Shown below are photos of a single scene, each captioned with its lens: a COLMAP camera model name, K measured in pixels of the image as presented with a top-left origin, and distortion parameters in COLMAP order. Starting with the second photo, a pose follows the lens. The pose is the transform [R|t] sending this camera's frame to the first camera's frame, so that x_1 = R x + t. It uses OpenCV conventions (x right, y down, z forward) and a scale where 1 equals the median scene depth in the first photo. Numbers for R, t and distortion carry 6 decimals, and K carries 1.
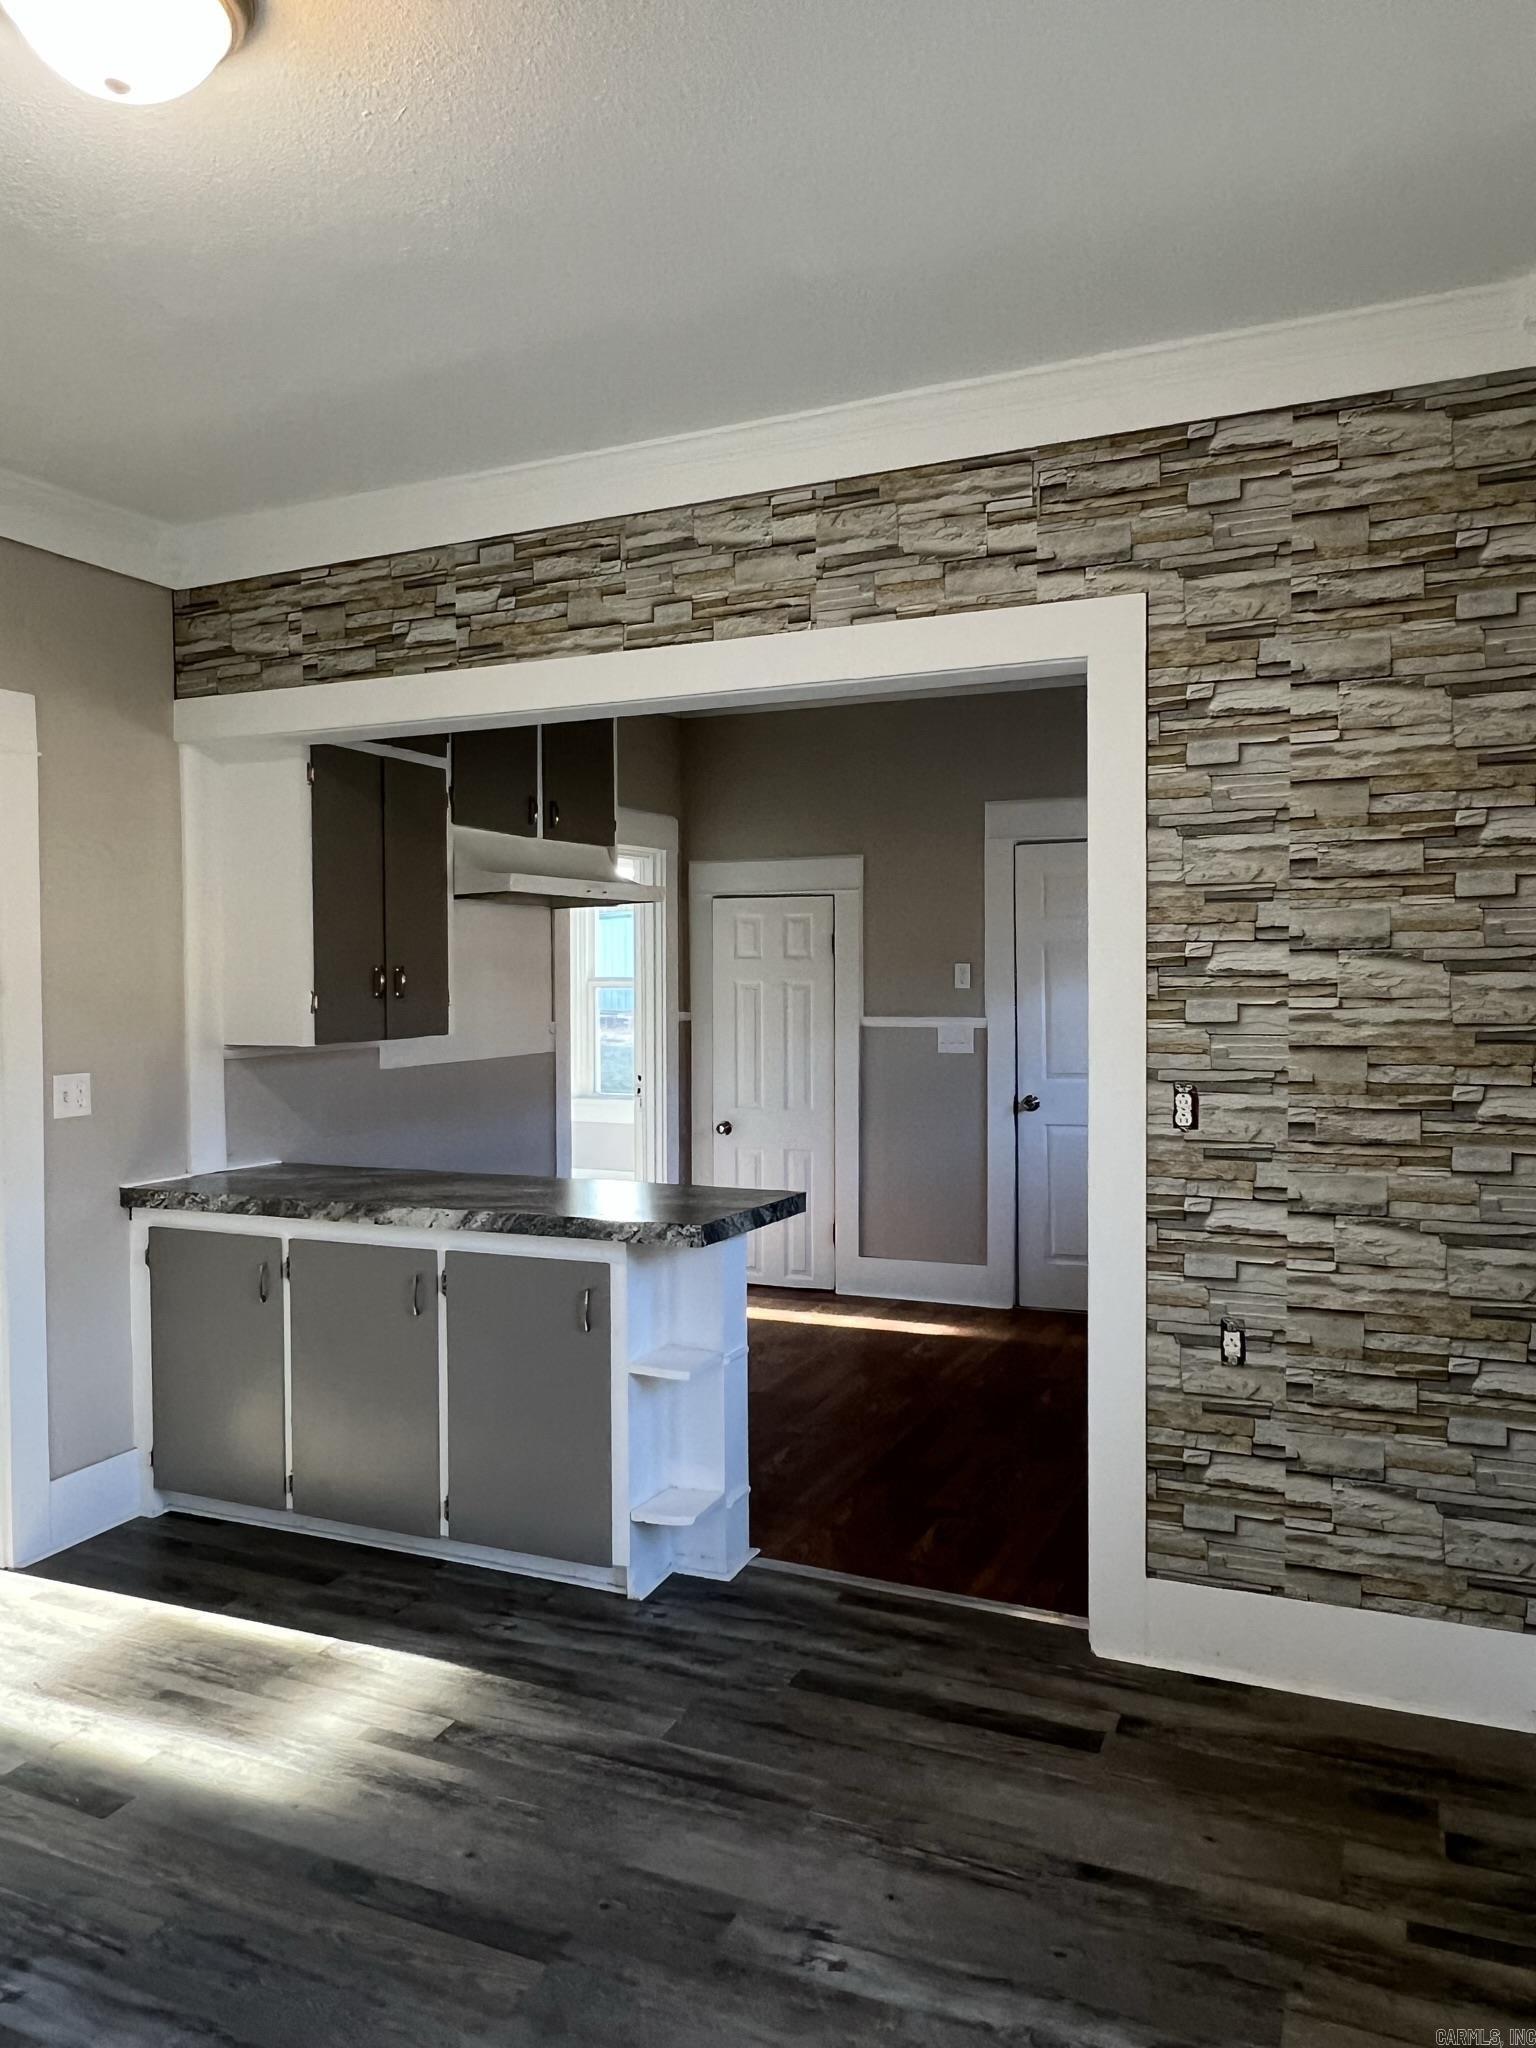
lens RADIAL K [[1451.2, 0, 768.6], [0, 1451.2, 1011.0], [0, 0, 1]] dist [0.007987, -0.008322]
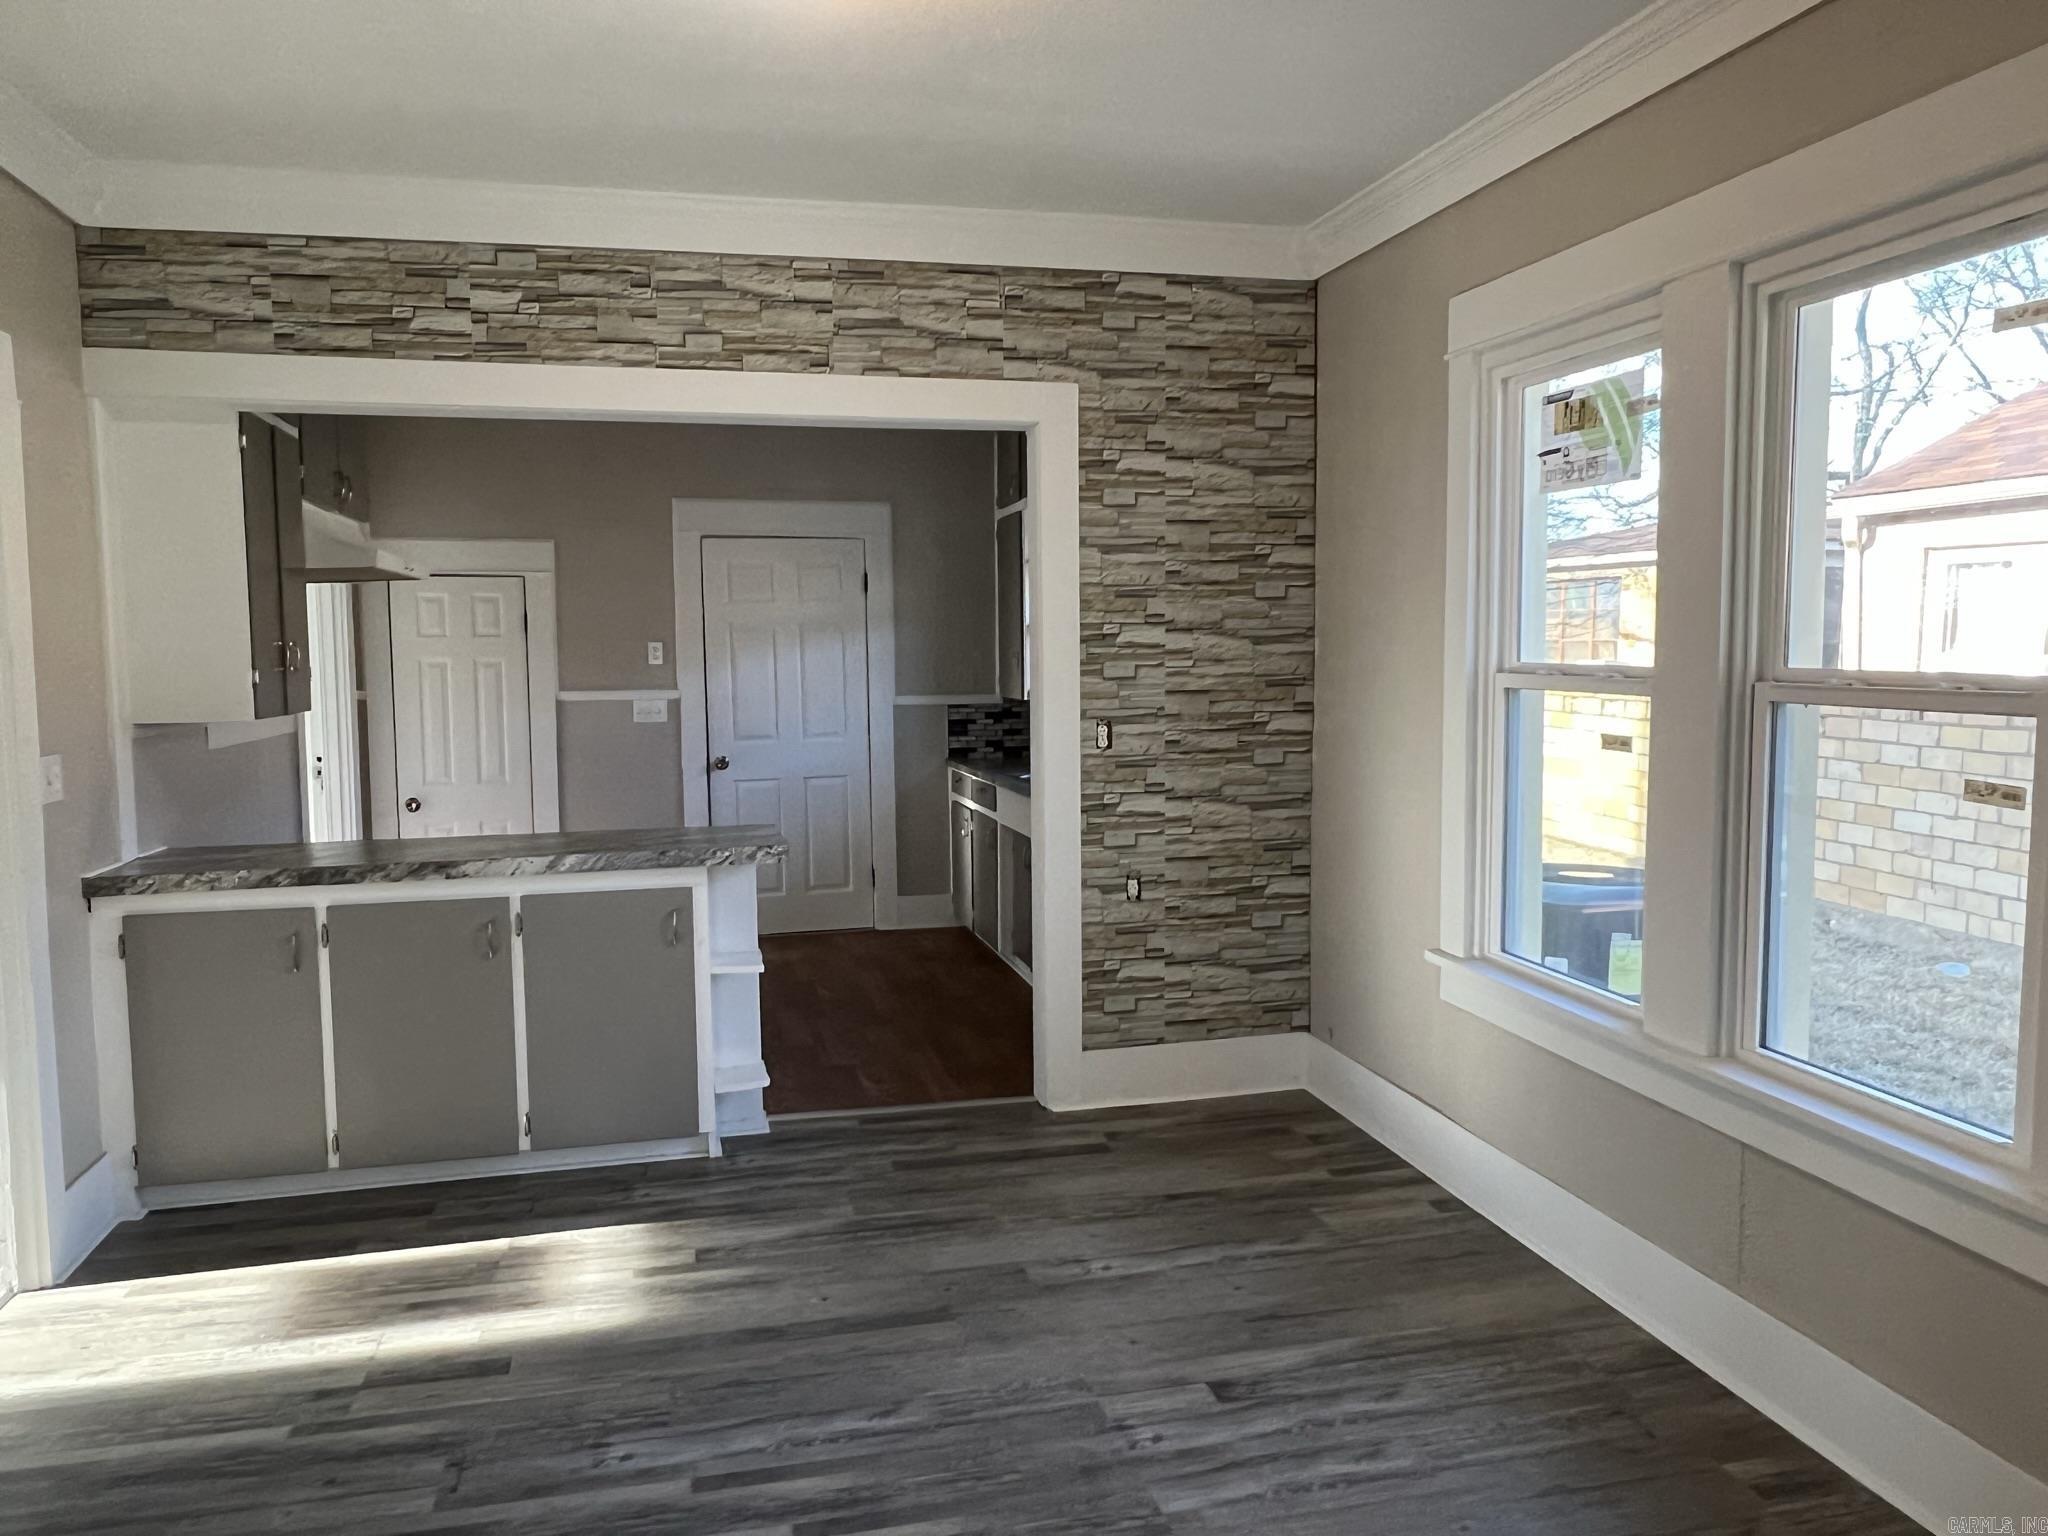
lens RADIAL K [[1451.2, 0, 1022.7], [0, 1451.2, 764.6], [0, 0, 1]] dist [0.007987, -0.008322]
pose [[0.788578, -0.049153, 0.612968, -0.652906], [0.020425, 0.998344, 0.053779, 0.014194], [-0.614596, -0.029889, 0.788276, -0.119495]]
